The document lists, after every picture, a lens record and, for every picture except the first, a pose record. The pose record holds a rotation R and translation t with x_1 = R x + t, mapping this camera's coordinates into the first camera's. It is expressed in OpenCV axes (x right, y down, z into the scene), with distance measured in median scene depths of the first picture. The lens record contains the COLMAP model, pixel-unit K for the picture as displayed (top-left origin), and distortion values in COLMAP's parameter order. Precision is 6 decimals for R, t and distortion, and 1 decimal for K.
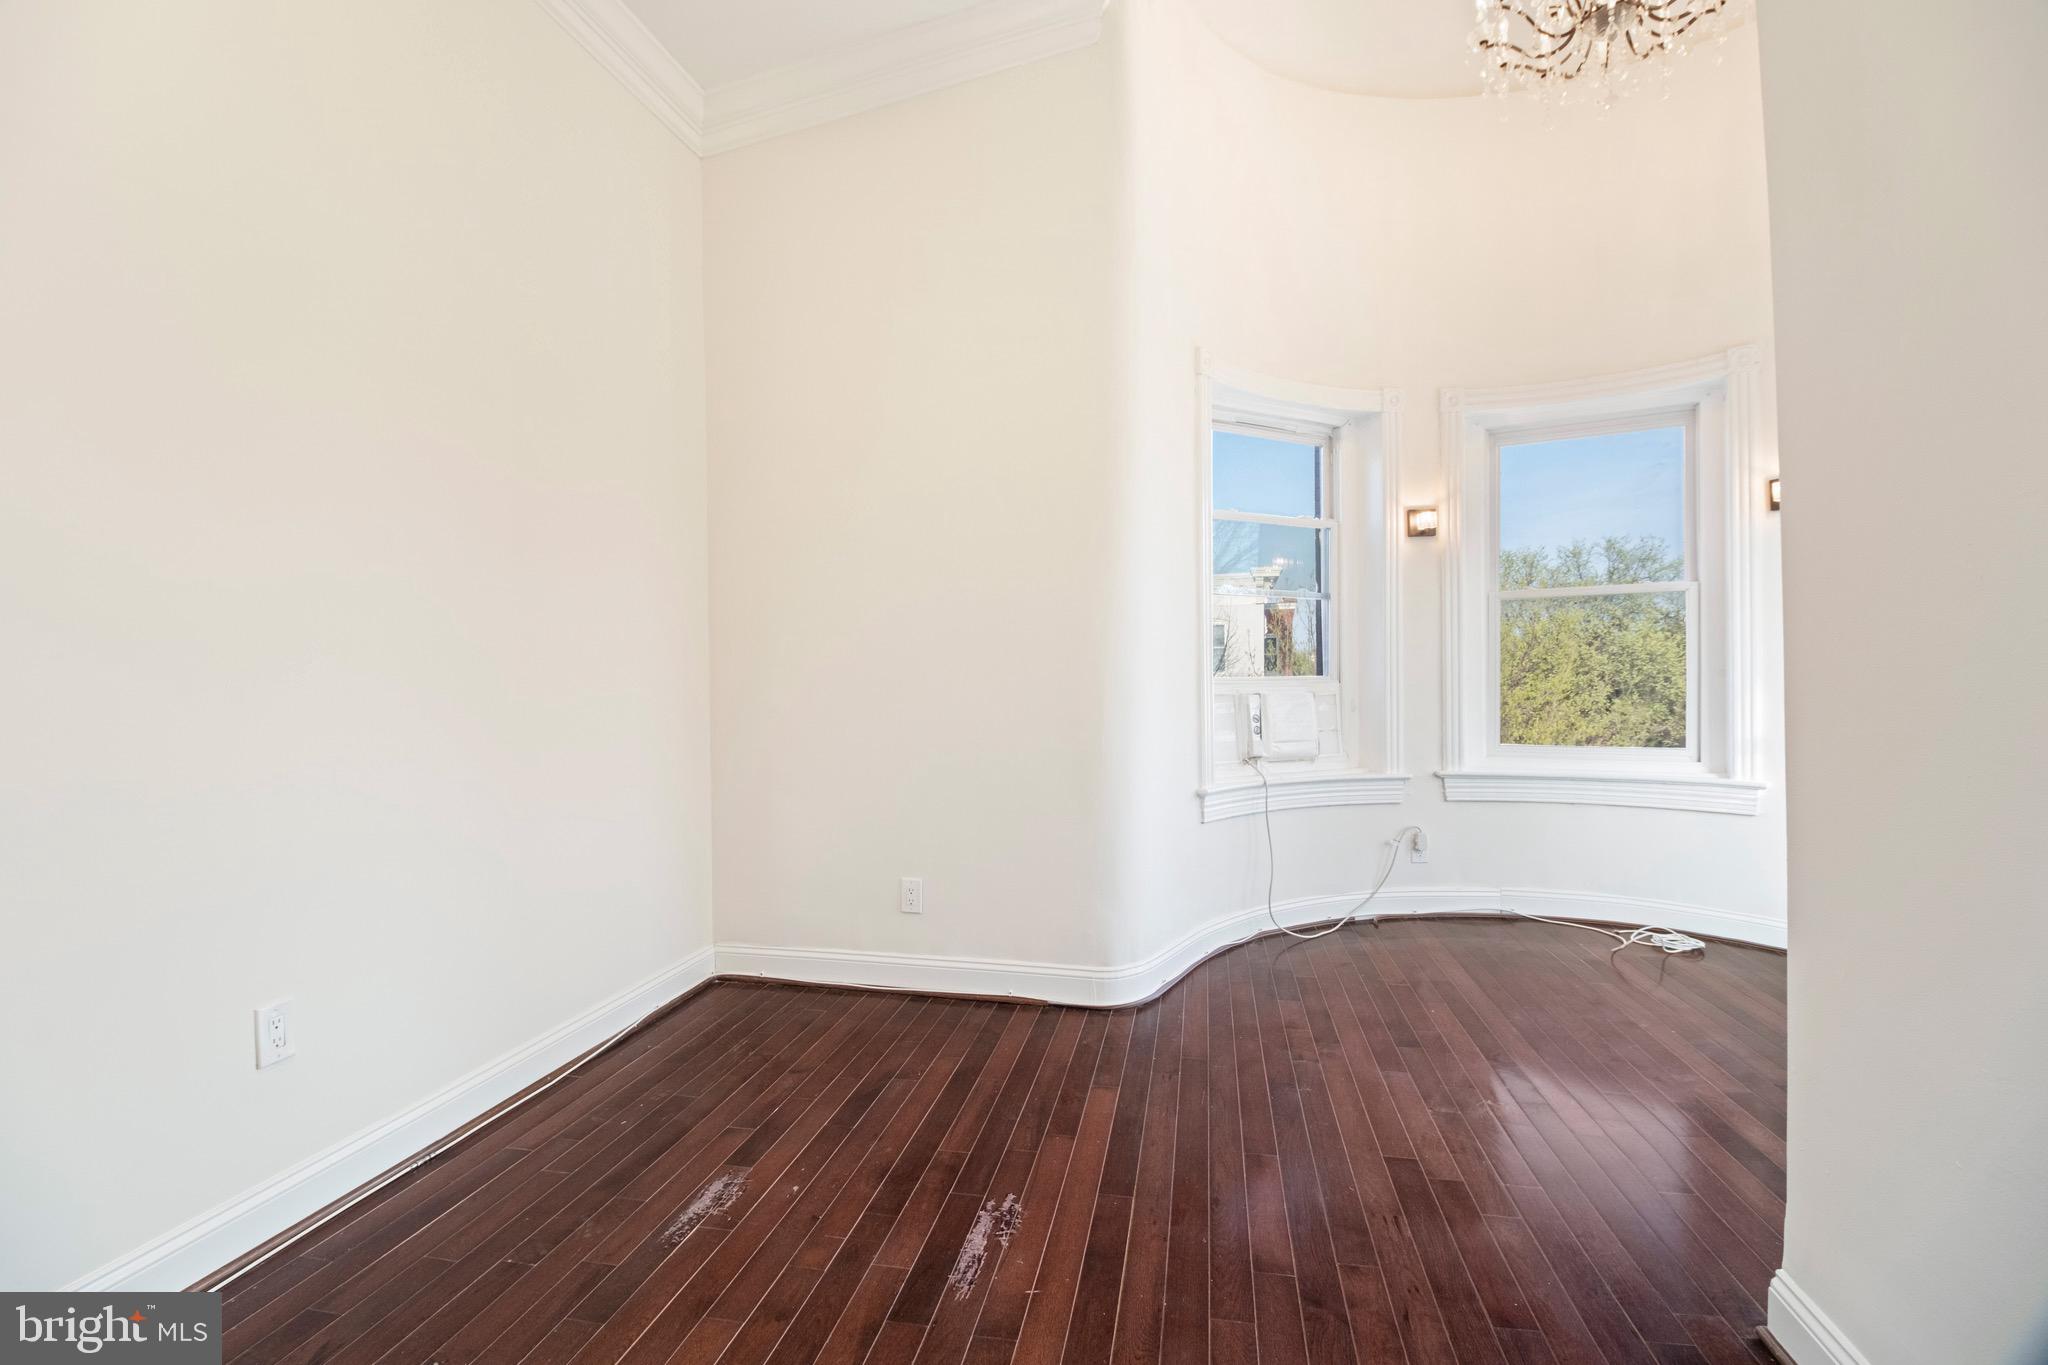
lens RADIAL K [[931.7, 0, 1024.0], [0, 931.7, 682.5], [0, 0, 1]] dist [-0.000427, -0.016261]
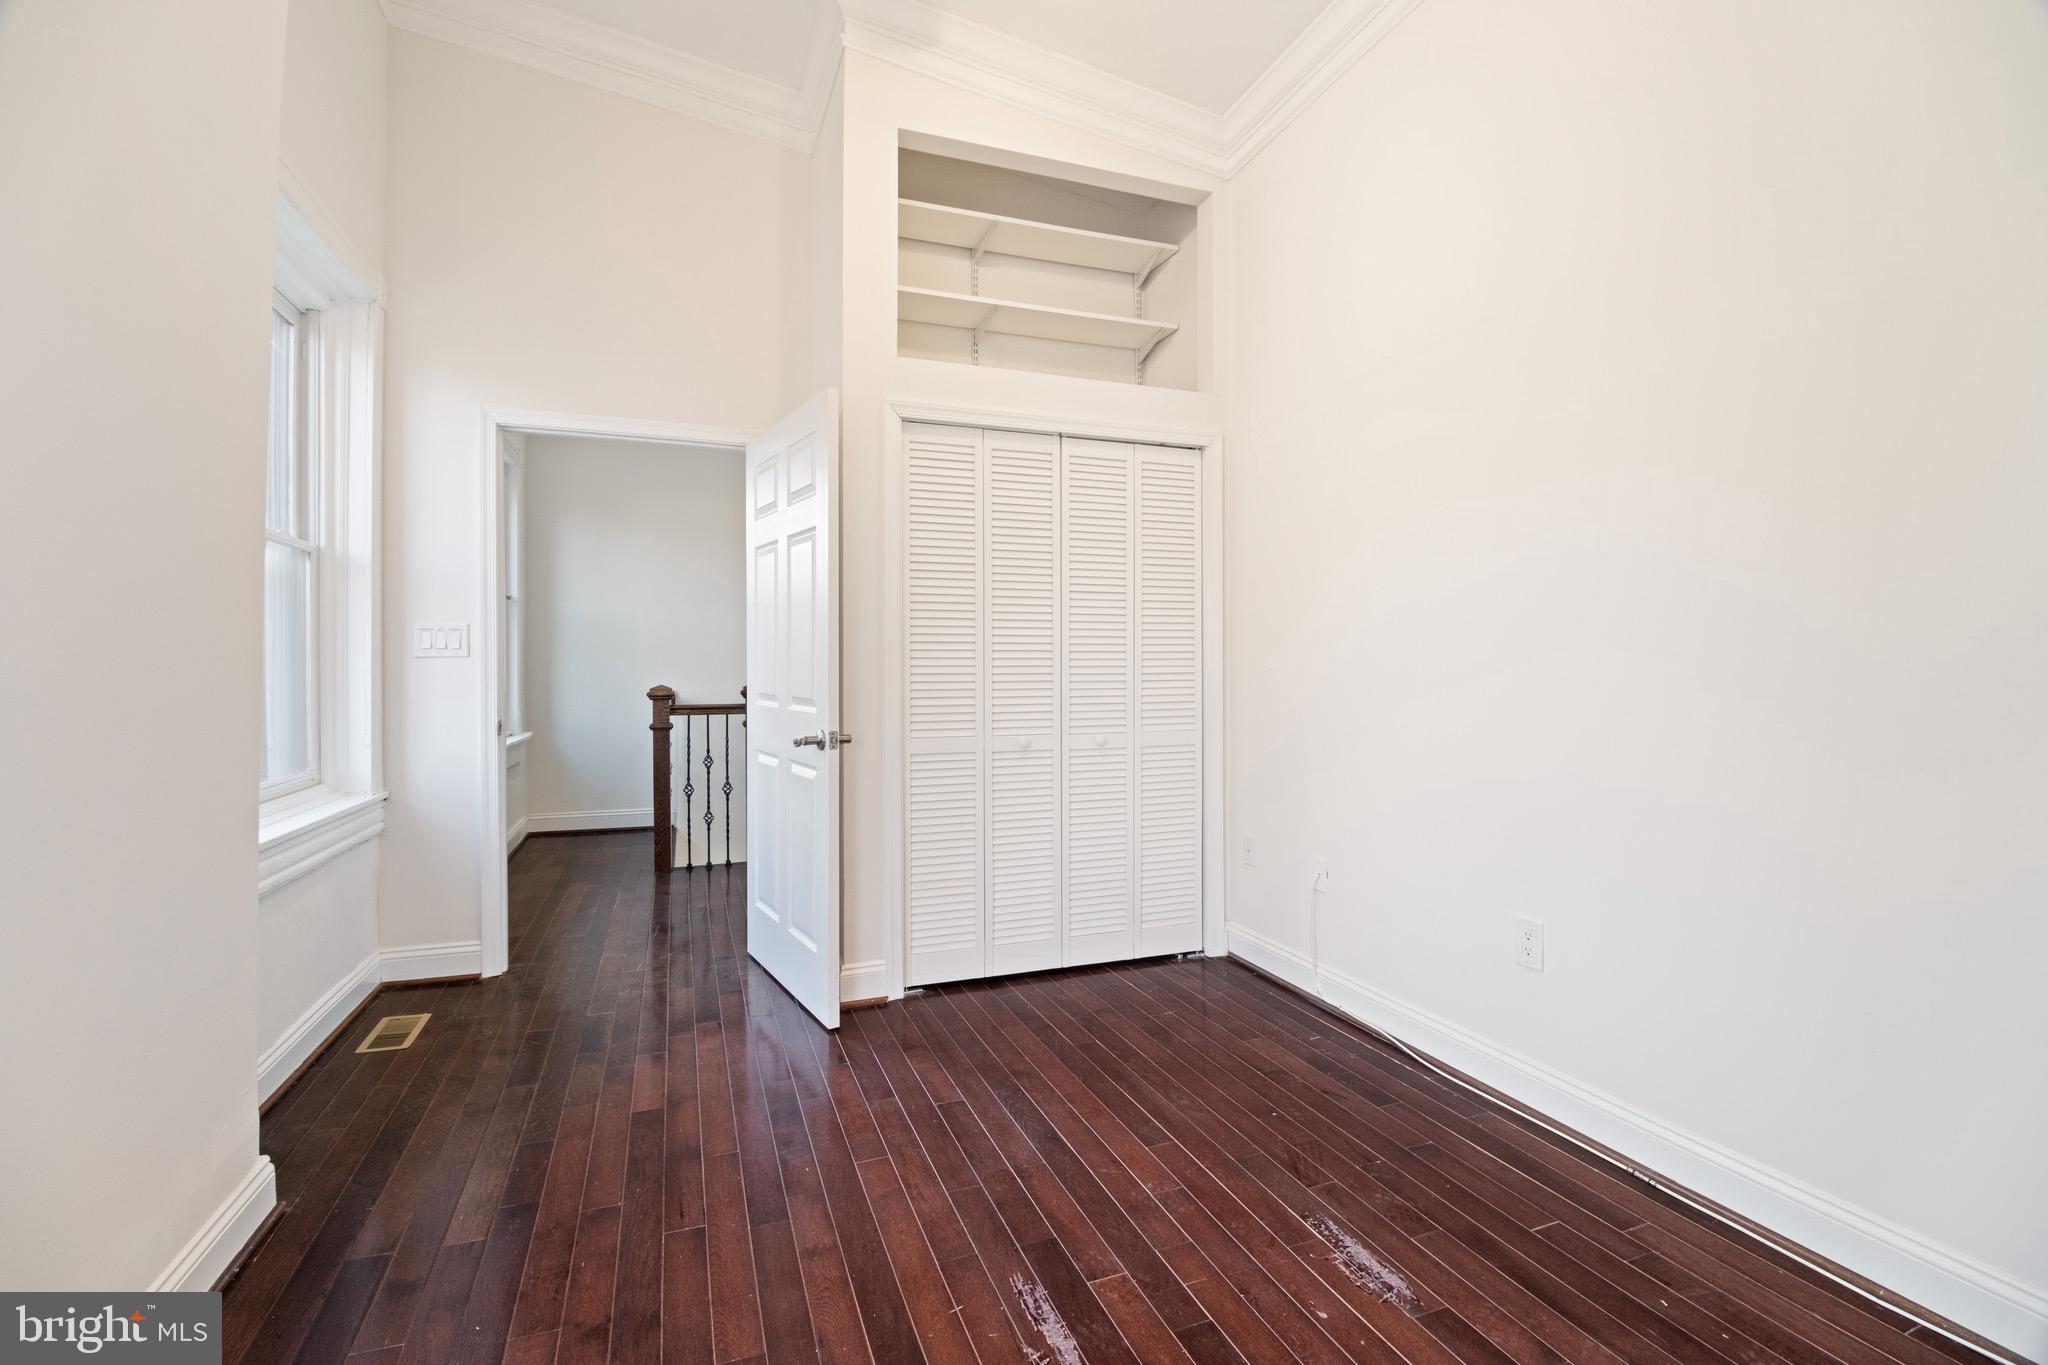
lens RADIAL K [[931.7, 0, 1024.0], [0, 931.7, 682.5], [0, 0, 1]] dist [-0.000427, -0.016261]
pose [[-0.854610, 0.021842, -0.518810, 0.403522], [0.013171, 0.999705, 0.020391, 0.000753], [0.519103, 0.010593, -0.854646, 1.737608]]
